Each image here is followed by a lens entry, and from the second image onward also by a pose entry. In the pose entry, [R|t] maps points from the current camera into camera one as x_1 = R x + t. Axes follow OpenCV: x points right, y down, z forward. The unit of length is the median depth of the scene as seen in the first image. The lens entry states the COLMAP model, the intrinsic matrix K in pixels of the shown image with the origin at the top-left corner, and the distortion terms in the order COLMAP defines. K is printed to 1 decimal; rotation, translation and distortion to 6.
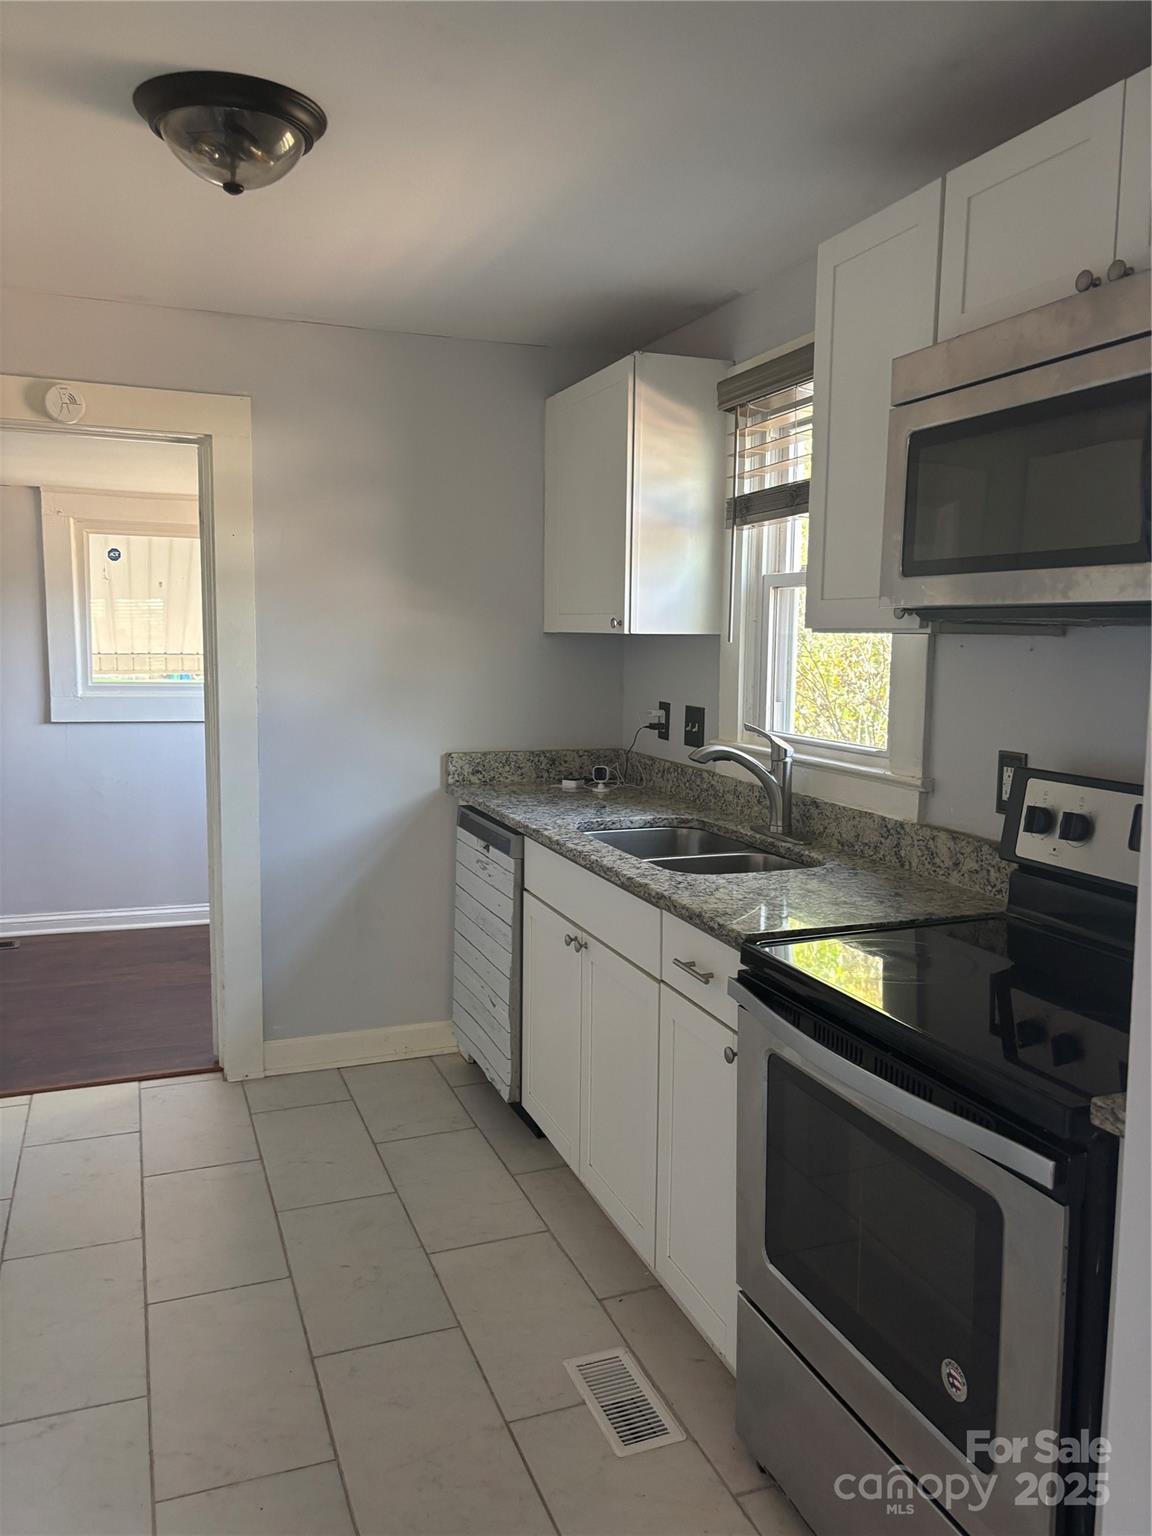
lens RADIAL K [[1159.4, 0, 578.0], [0, 1159.4, 754.9], [0, 0, 1]] dist [0.043054, -0.043650]
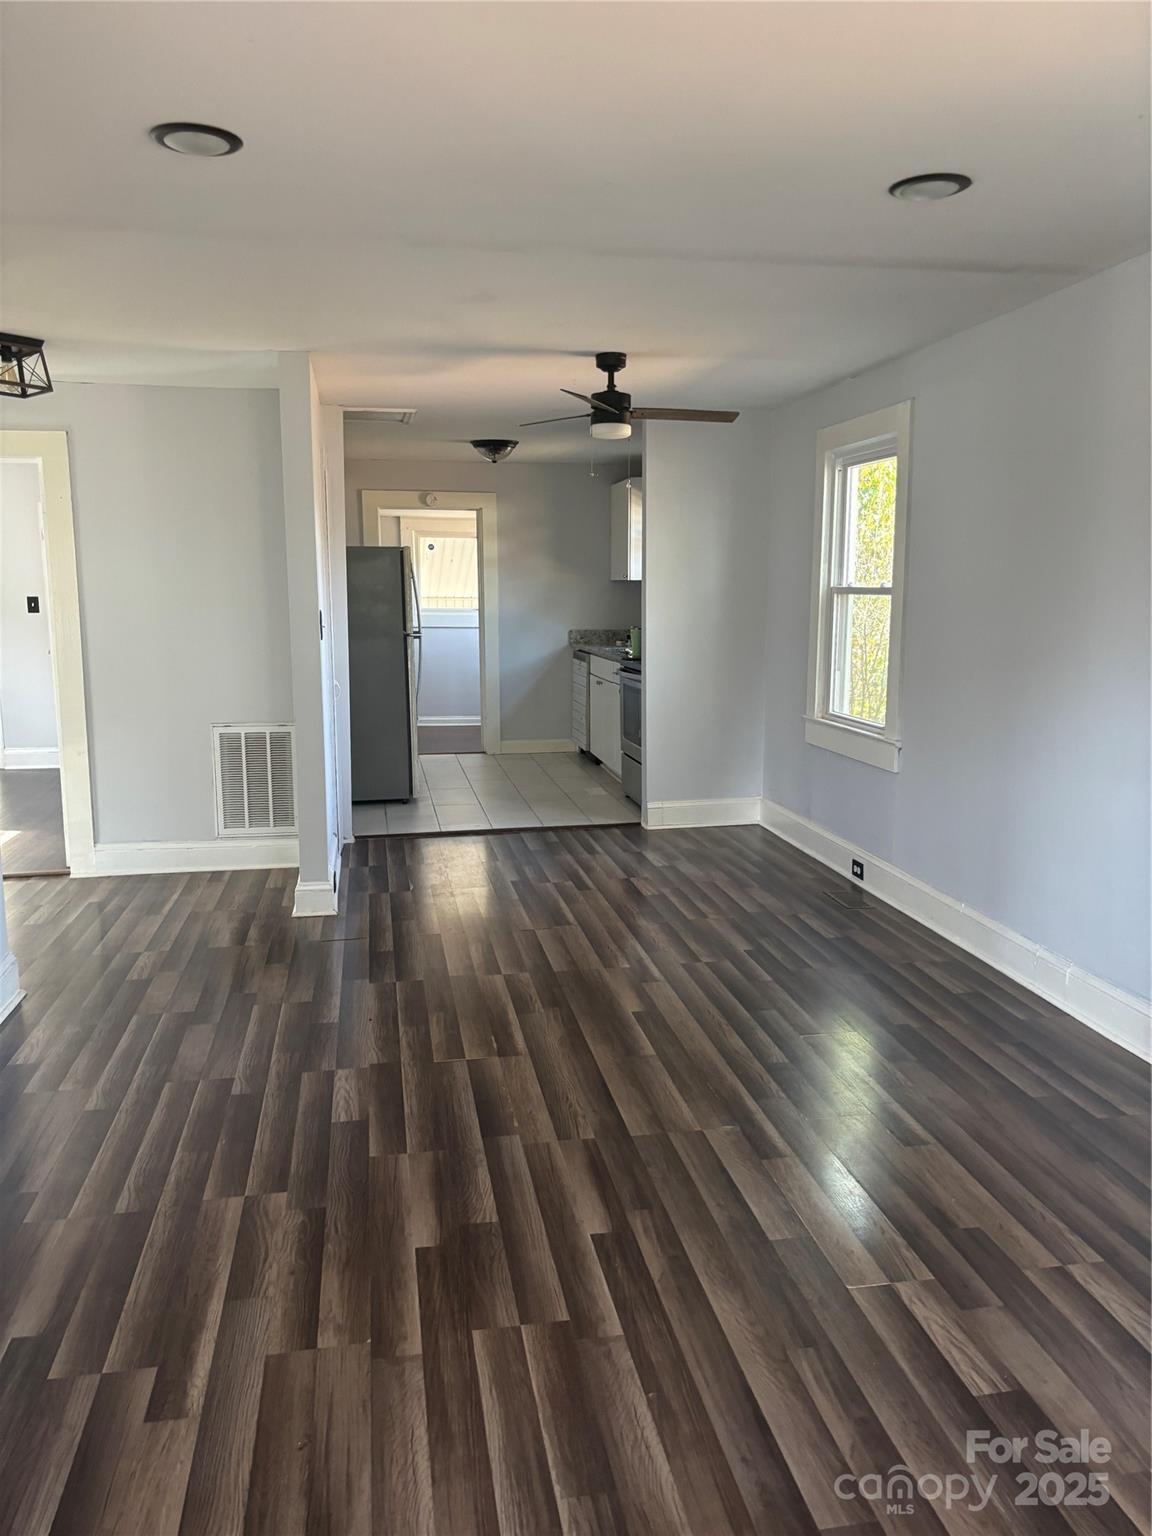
lens RADIAL K [[1159.4, 0, 589.8], [0, 1159.4, 774.9], [0, 0, 1]] dist [0.043054, -0.043650]
pose [[0.983003, 0.017504, -0.182756, 0.497676], [-0.007390, 0.998410, 0.055880, 0.216762], [0.183443, -0.053580, 0.981569, -1.872627]]
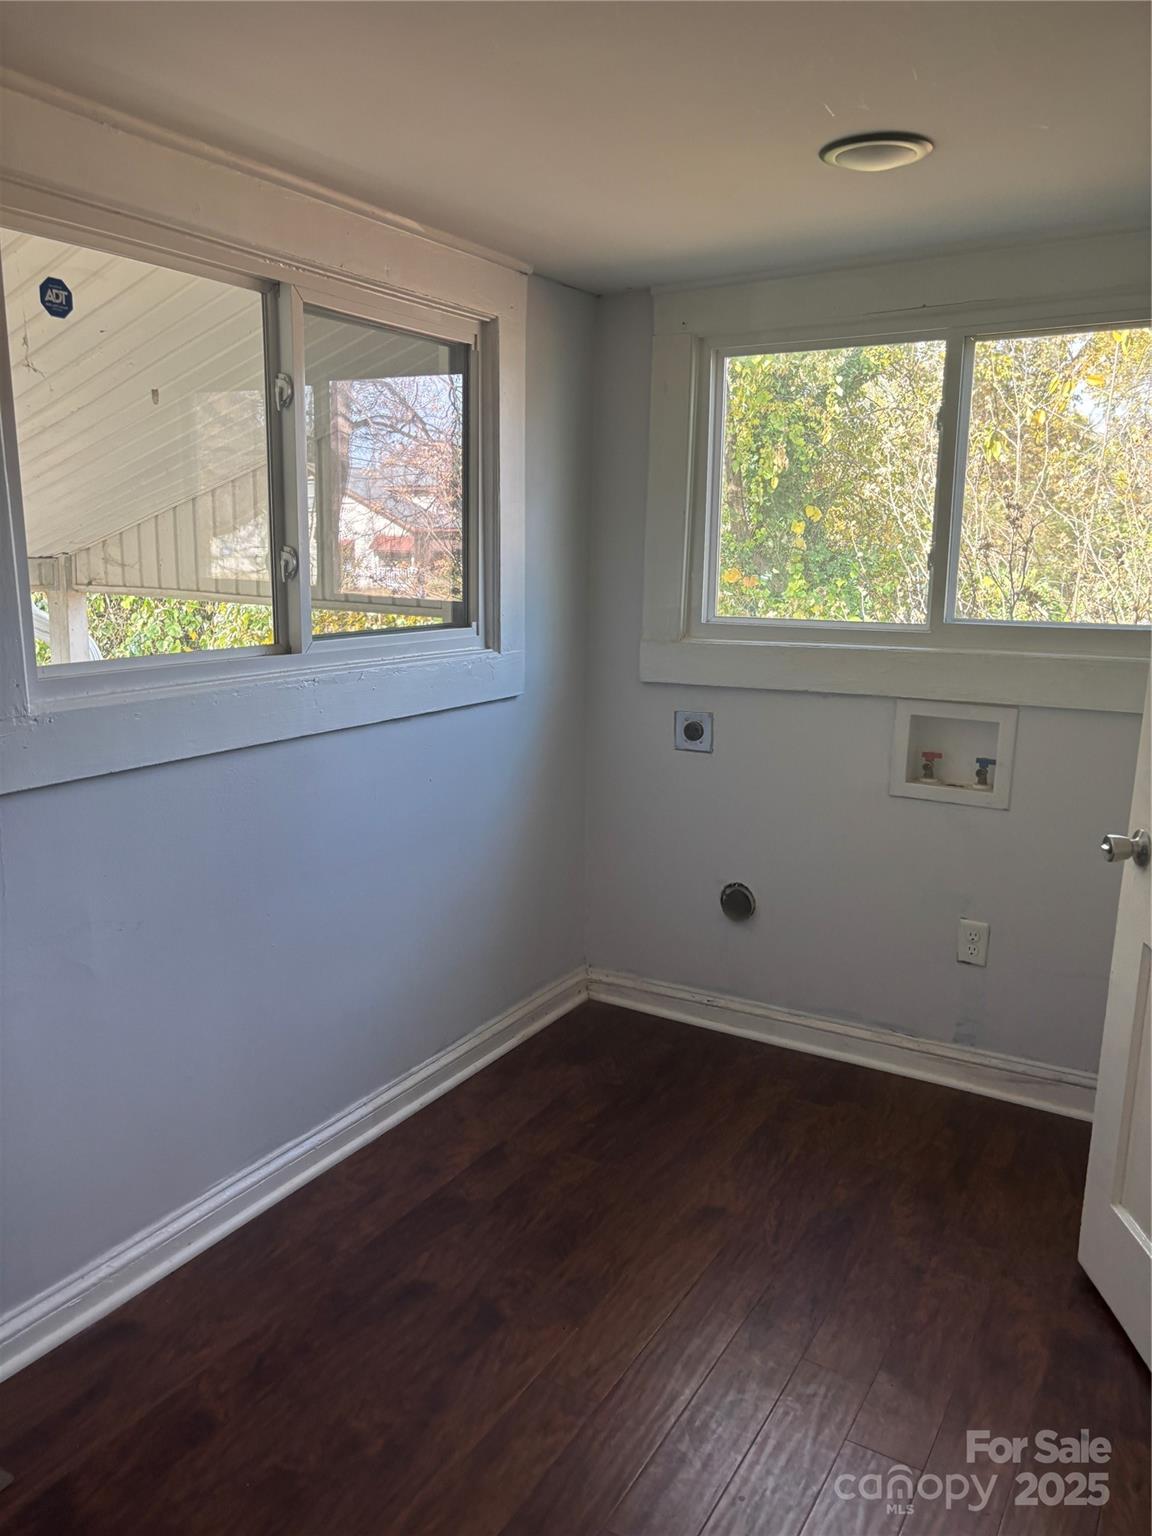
lens RADIAL K [[1159.4, 0, 575.3], [0, 1159.4, 772.6], [0, 0, 1]] dist [0.043054, -0.043650]
pose [[0.789258, -0.130908, 0.599945, -0.938522], [0.060569, 0.988844, 0.136084, -0.130061], [-0.611067, -0.071067, 0.788382, 1.156745]]
